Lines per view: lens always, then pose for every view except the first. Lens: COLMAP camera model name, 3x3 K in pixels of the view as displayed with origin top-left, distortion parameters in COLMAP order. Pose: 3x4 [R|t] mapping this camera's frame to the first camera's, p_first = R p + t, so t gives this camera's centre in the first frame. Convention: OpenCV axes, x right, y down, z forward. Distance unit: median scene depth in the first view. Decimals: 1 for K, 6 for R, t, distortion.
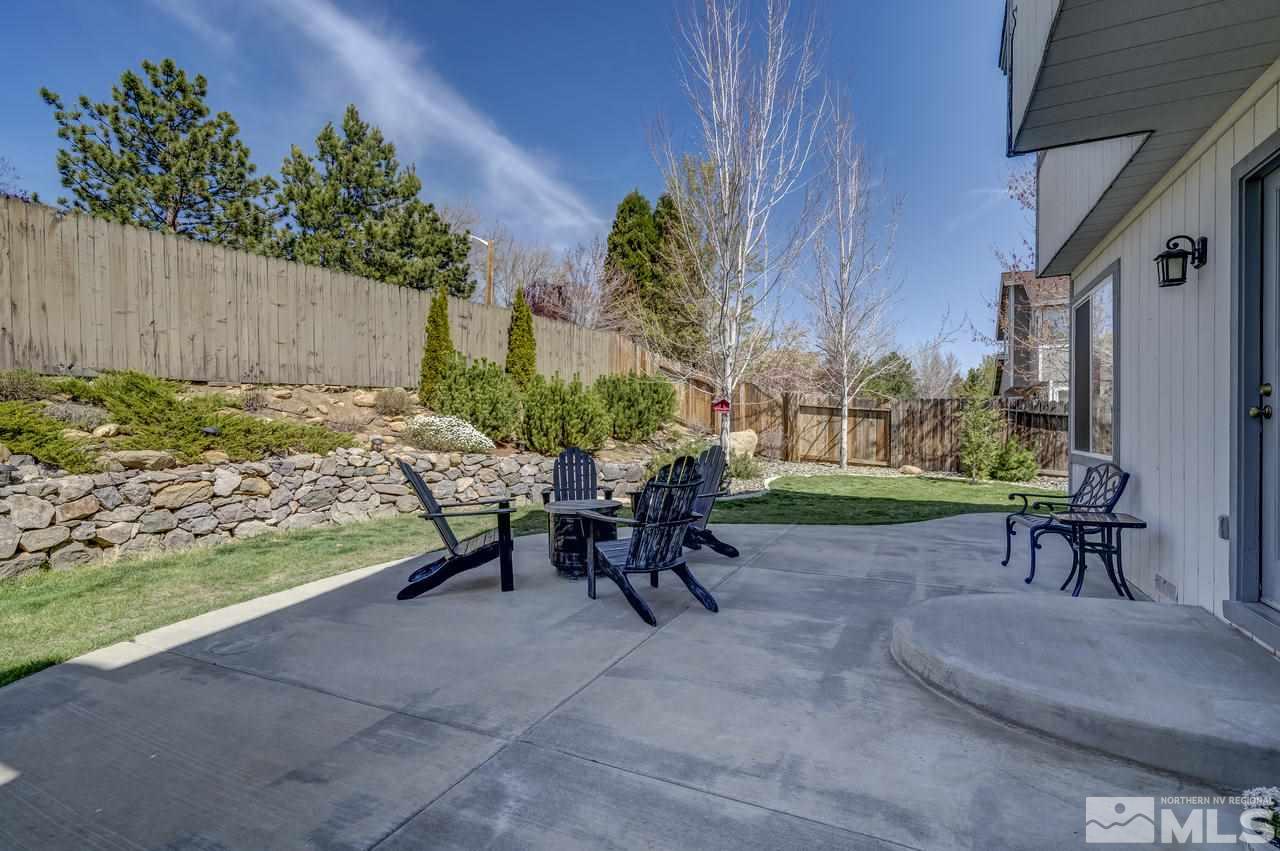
lens RADIAL K [[591.8, 0, 636.9], [0, 591.8, 428.4], [0, 0, 1]] dist [-0.002253, 0.001154]
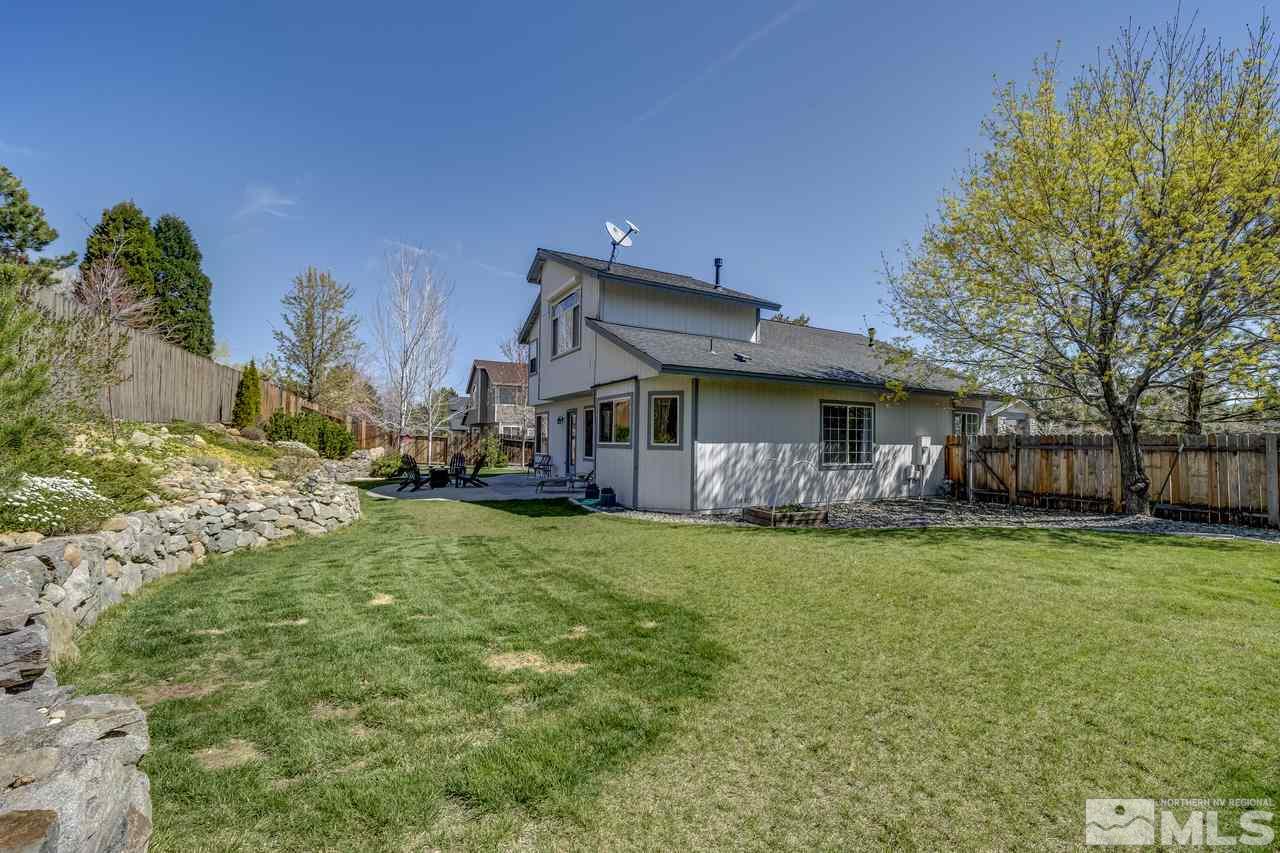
lens RADIAL K [[503.4, 0, 639.5], [0, 503.4, 428.0], [0, 0, 1]] dist [0.000203, 0.000088]
pose [[0.592827, 0.028778, 0.804816, -0.532304], [-0.000534, 0.999375, -0.035342, -0.001239], [-0.805330, 0.020522, 0.592472, -0.524765]]
